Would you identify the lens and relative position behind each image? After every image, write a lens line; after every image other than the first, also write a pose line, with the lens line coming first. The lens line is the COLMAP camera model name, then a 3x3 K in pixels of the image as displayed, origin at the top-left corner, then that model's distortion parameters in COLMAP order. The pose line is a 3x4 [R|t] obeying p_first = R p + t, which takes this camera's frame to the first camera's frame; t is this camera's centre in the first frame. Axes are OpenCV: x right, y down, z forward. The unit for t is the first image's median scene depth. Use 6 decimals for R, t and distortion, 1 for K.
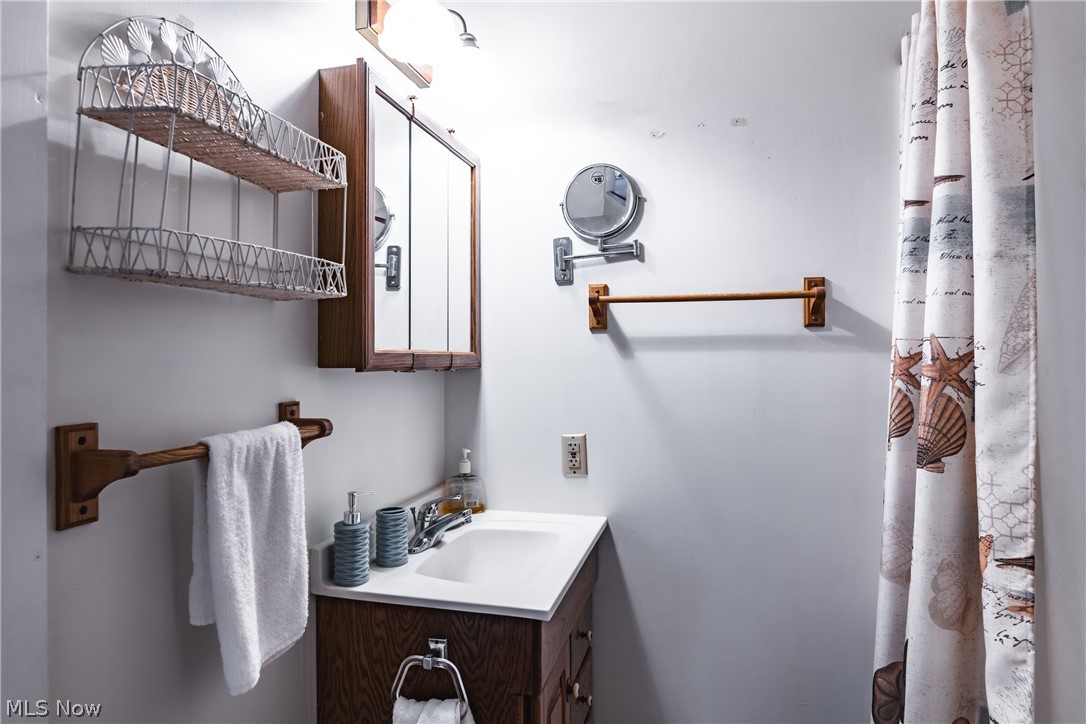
lens RADIAL K [[624.2, 0, 541.4], [0, 624.2, 350.1], [0, 0, 1]] dist [-0.000223, -0.000771]
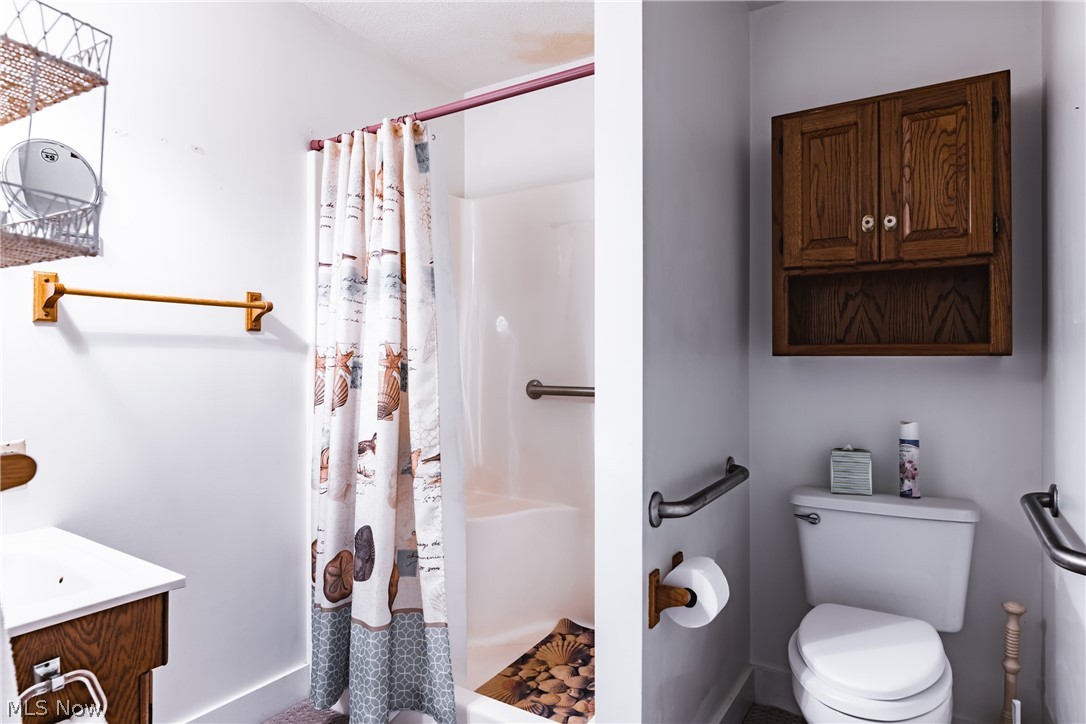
lens RADIAL K [[624.2, 0, 541.4], [0, 624.2, 350.1], [0, 0, 1]] dist [-0.000223, -0.000771]
pose [[0.319477, 0.018374, 0.947416, -0.820194], [-0.013248, 0.999801, -0.014923, 0.018263], [-0.947502, -0.007784, 0.319656, 0.040800]]
